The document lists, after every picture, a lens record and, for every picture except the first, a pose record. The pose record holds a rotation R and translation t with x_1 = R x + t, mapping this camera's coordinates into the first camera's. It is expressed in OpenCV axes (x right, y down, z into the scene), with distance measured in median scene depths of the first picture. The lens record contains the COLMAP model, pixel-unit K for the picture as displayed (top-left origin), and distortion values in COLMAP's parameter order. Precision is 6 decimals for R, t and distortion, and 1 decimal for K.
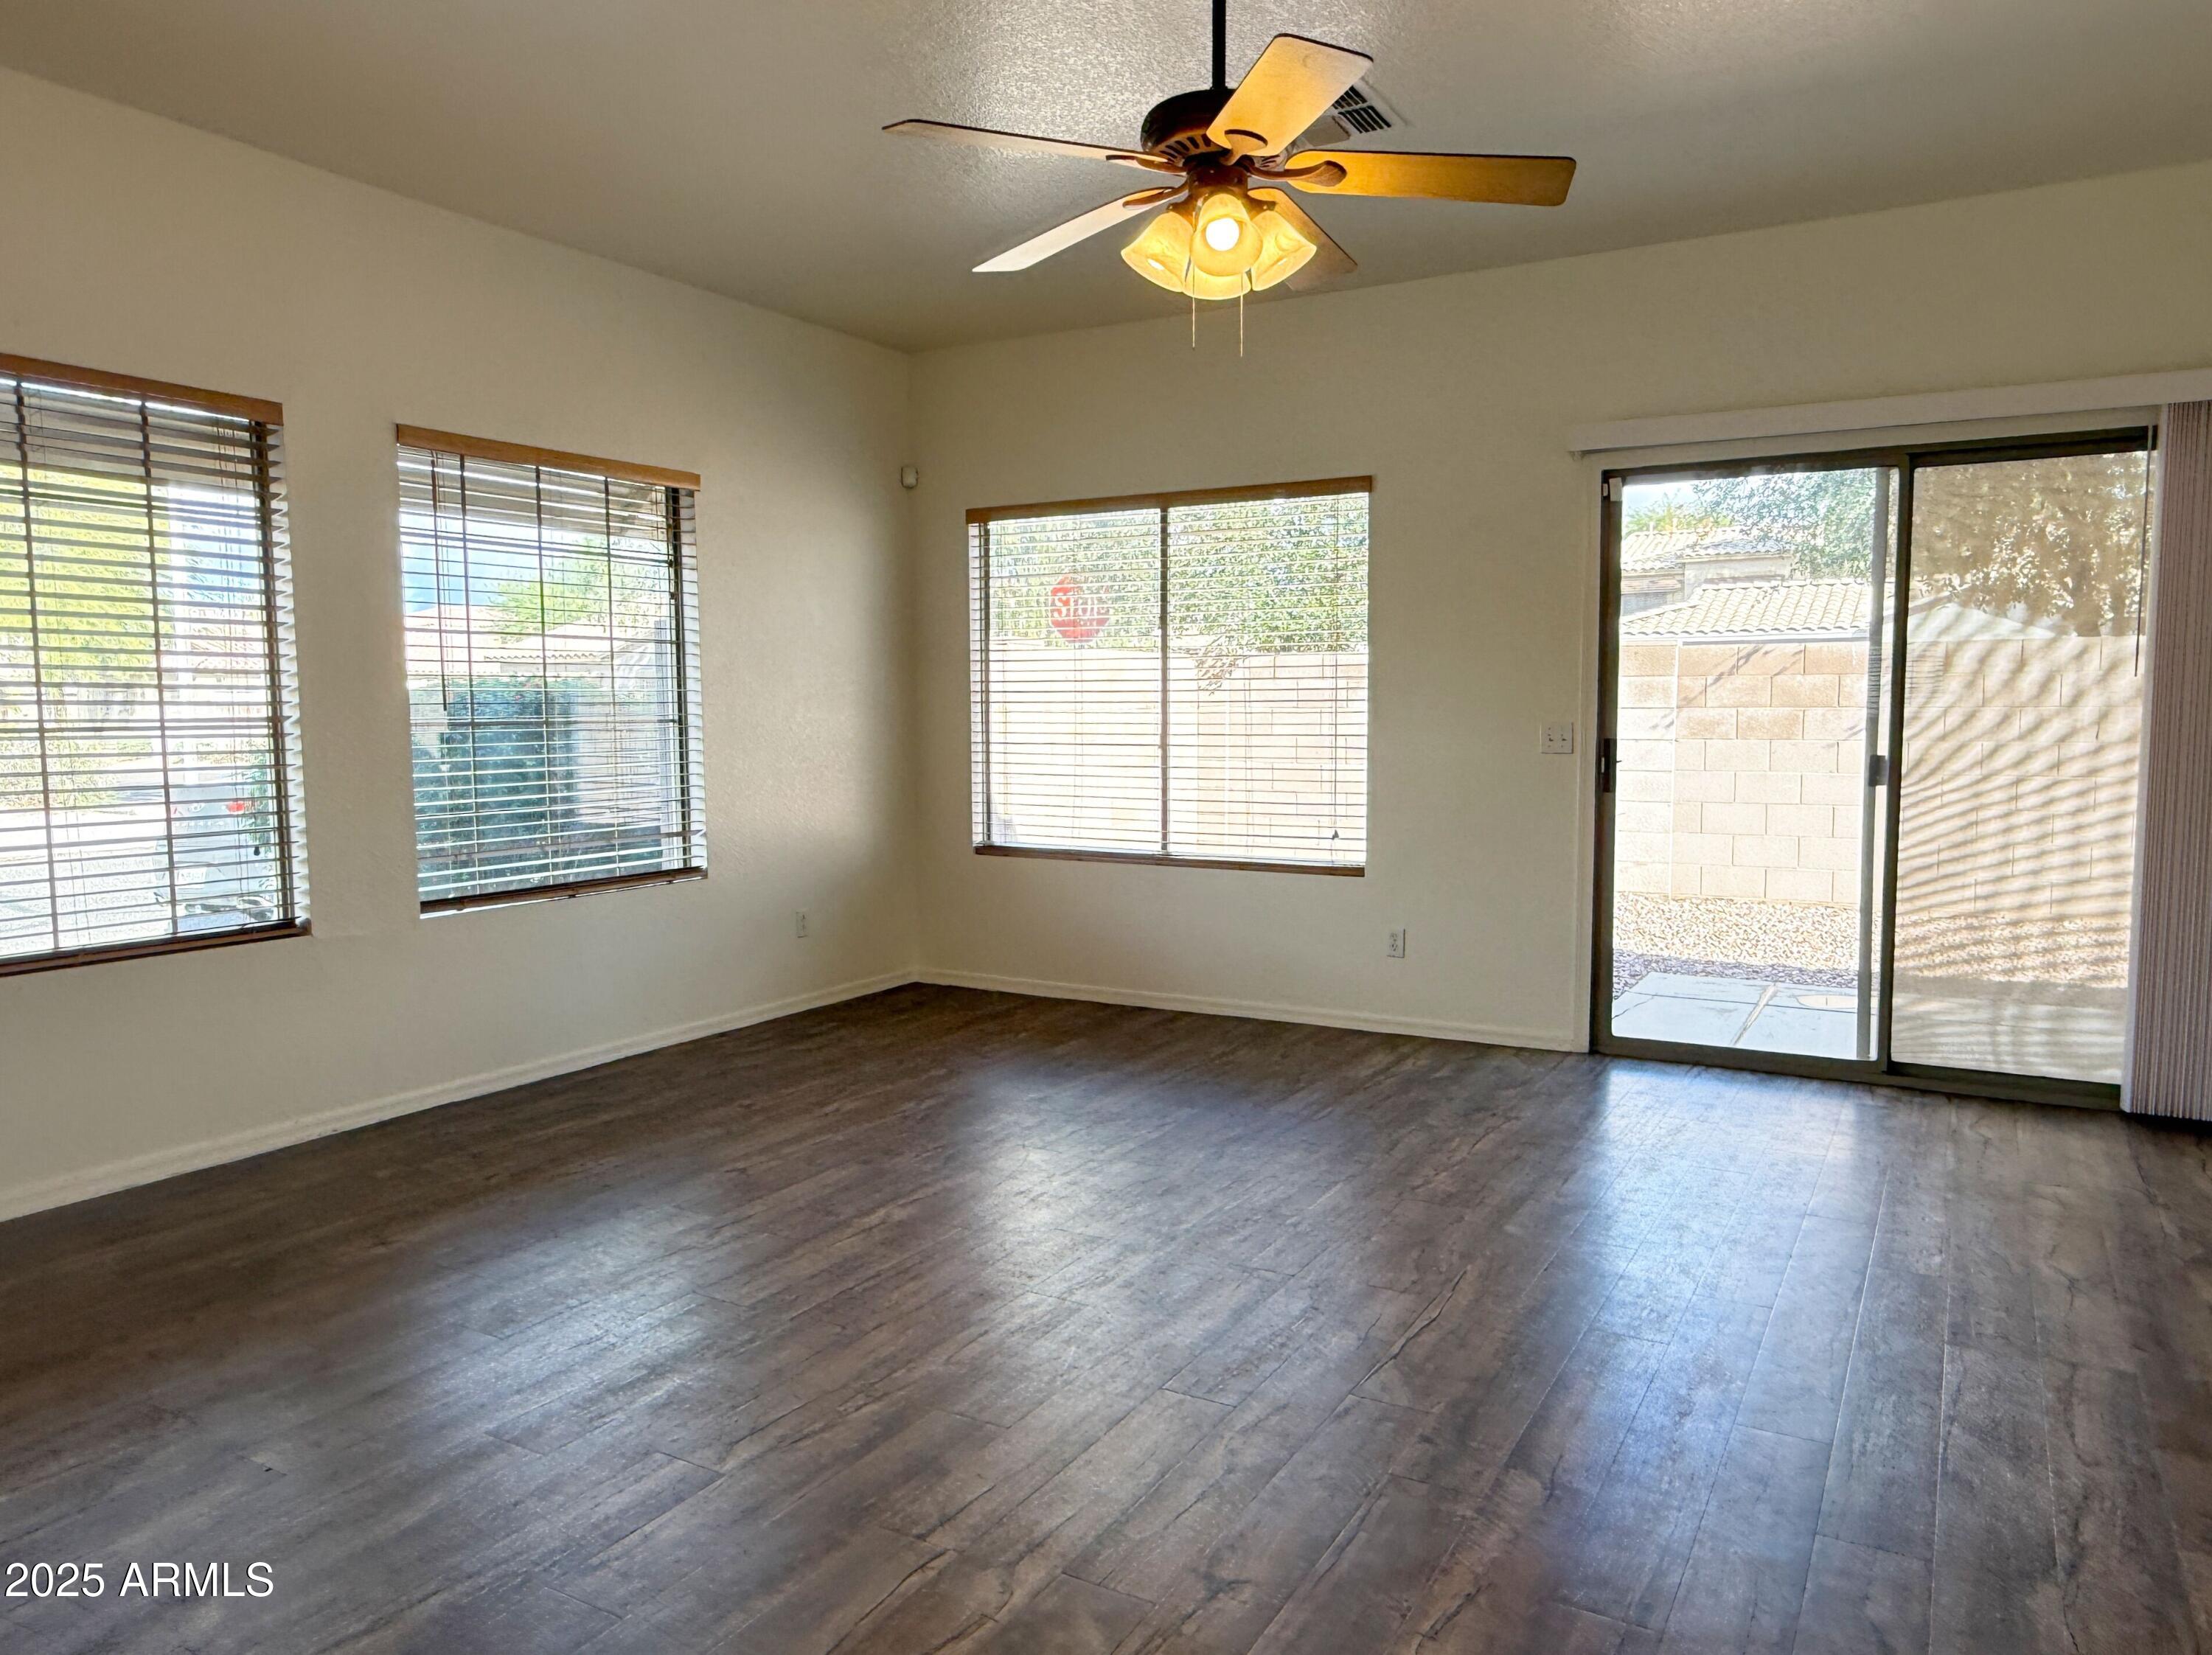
lens RADIAL K [[1502.8, 0, 1132.8], [0, 1502.8, 830.4], [0, 0, 1]] dist [-0.006256, 0.003003]
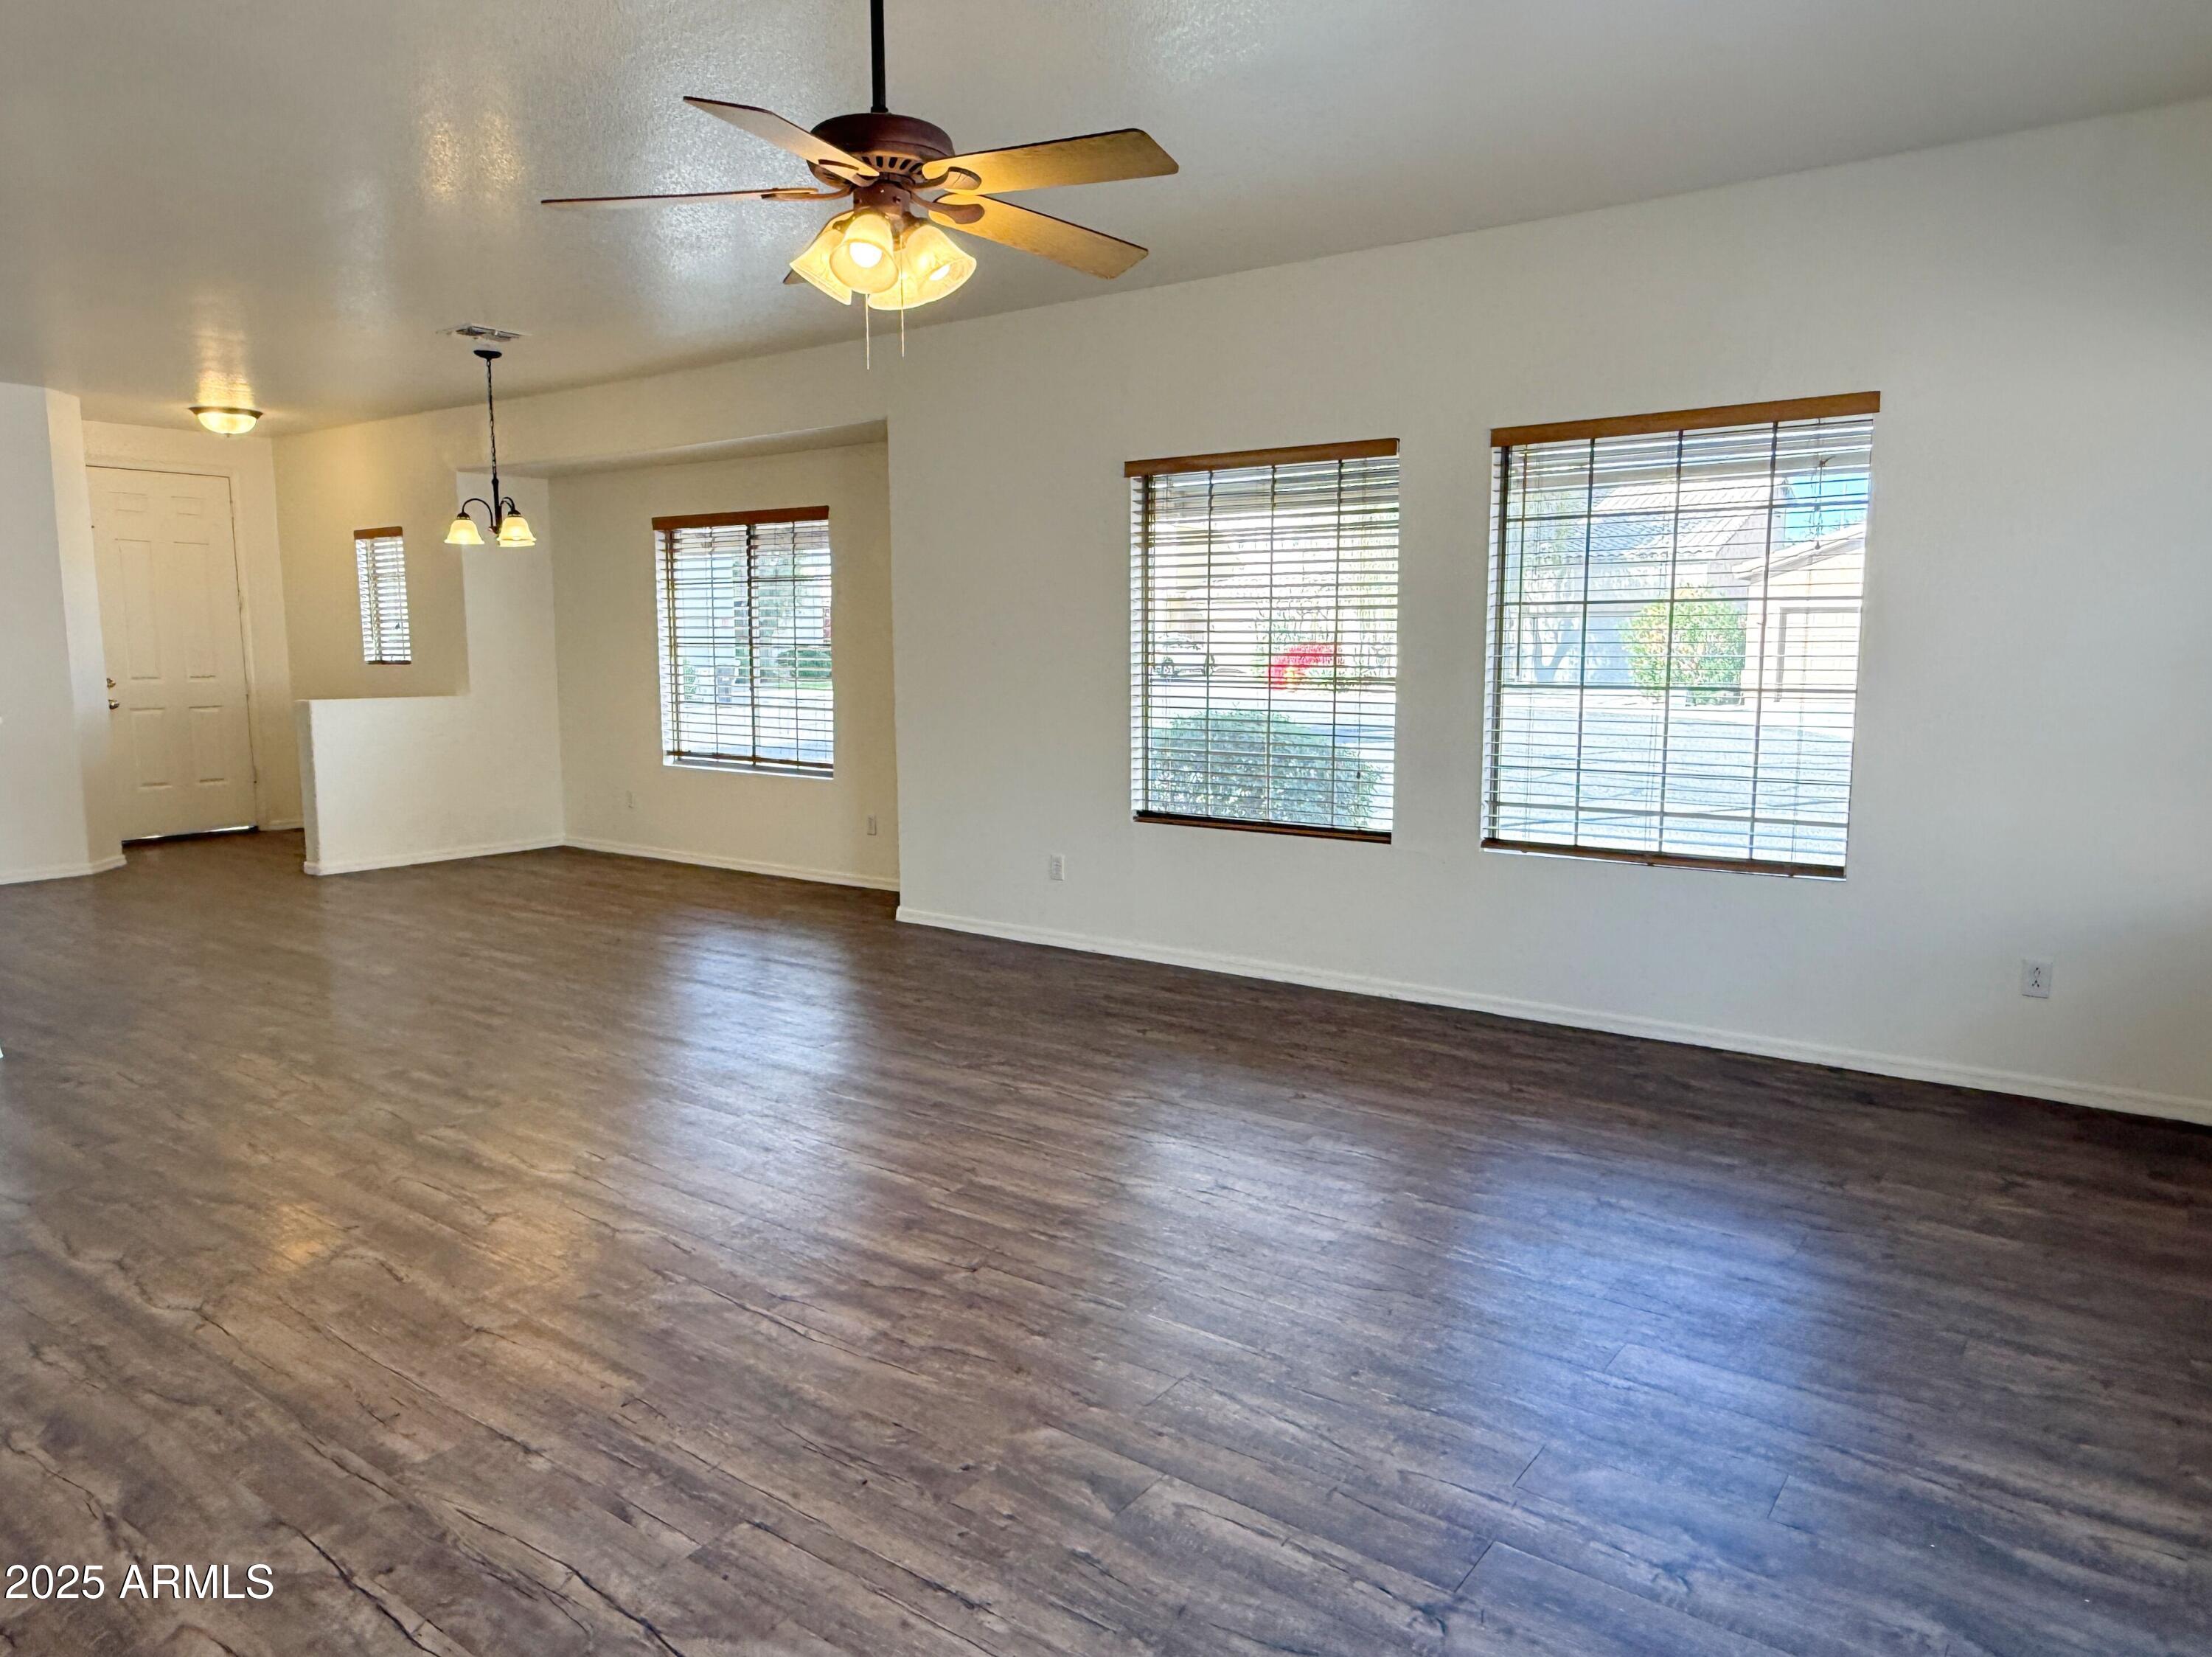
lens RADIAL K [[1468.3, 0, 1068.3], [0, 1468.3, 845.0], [0, 0, 1]] dist [-0.004759, -0.001118]
pose [[-0.136651, 0.141455, -0.980468, 0.653000], [-0.079148, 0.985029, 0.153144, -0.089936], [0.987452, 0.098529, -0.123409, 0.769807]]
